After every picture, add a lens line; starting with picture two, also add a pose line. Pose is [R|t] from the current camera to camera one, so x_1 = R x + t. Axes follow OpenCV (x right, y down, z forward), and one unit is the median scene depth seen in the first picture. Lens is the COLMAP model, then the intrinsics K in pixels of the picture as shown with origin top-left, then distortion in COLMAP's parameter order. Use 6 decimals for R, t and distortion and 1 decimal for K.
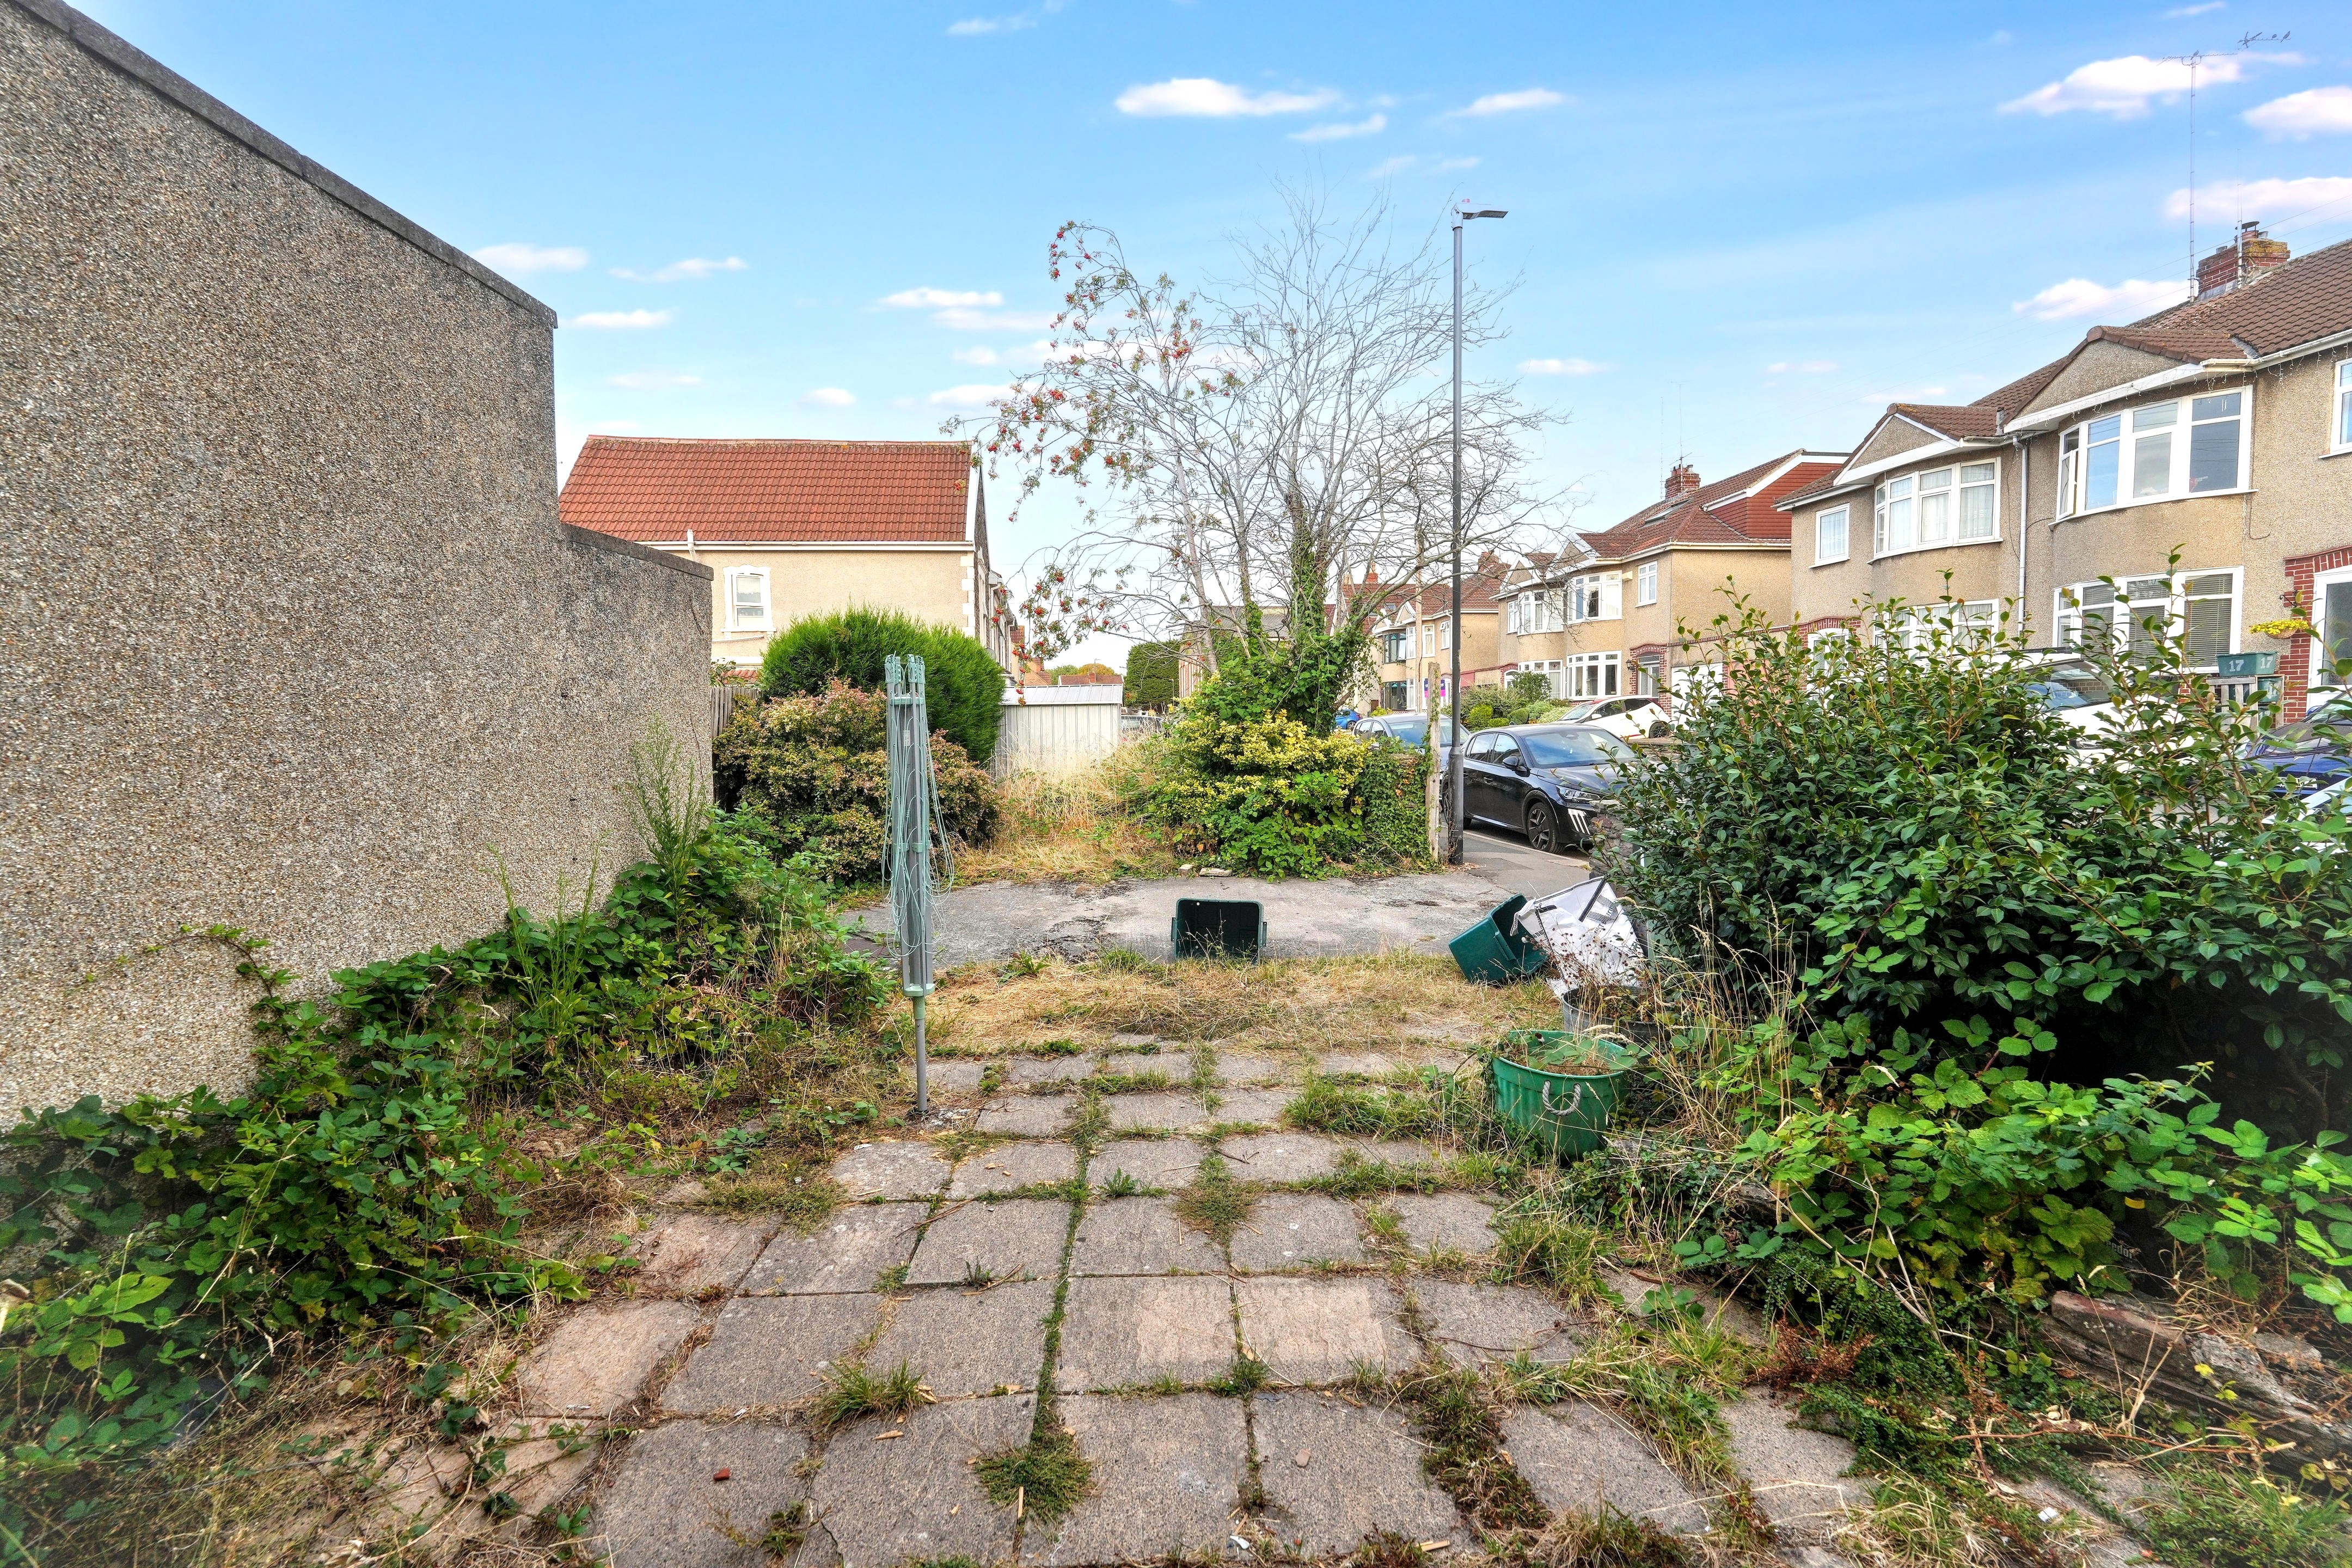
lens RADIAL K [[1003.5, 0, 1186.5], [0, 1003.5, 767.3], [0, 0, 1]] dist [-0.002236, -0.005261]
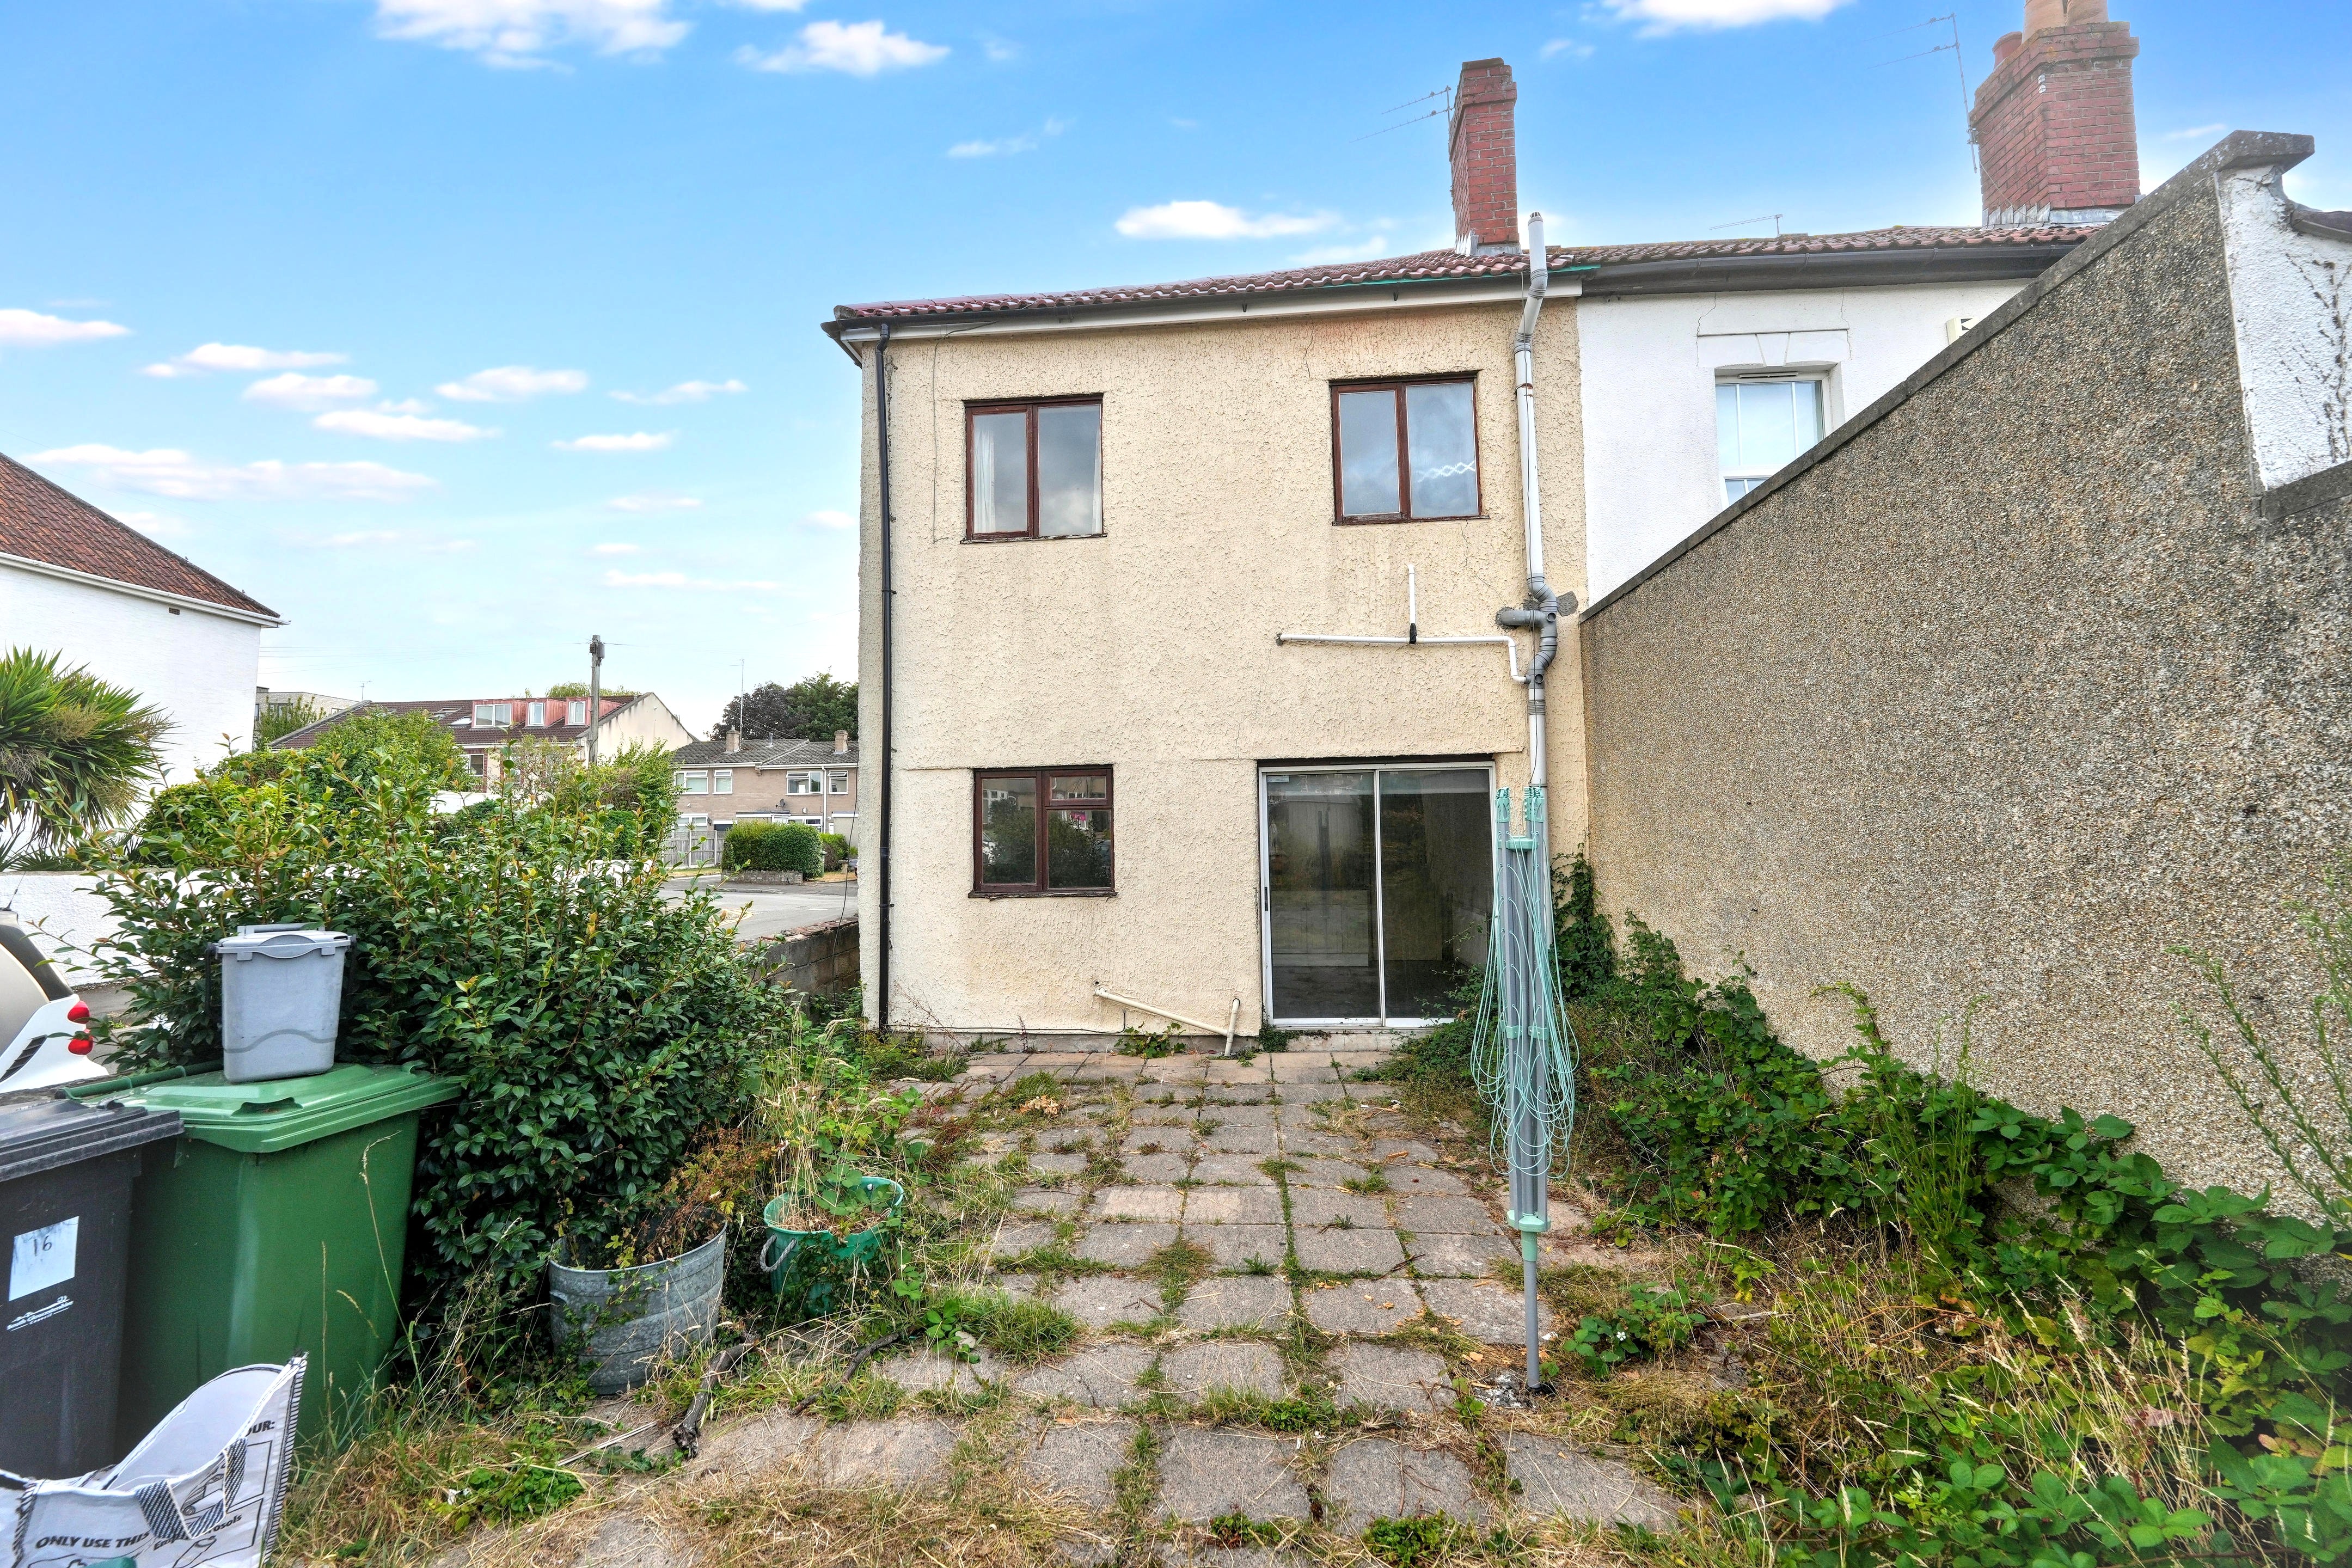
lens RADIAL K [[1003.5, 0, 1186.5], [0, 1003.5, 767.3], [0, 0, 1]] dist [-0.002236, -0.005261]
pose [[-0.996211, 0.035192, 0.079536, -0.096704], [0.032916, 0.999015, -0.029758, -0.134819], [-0.080505, -0.027028, -0.996388, 2.195874]]
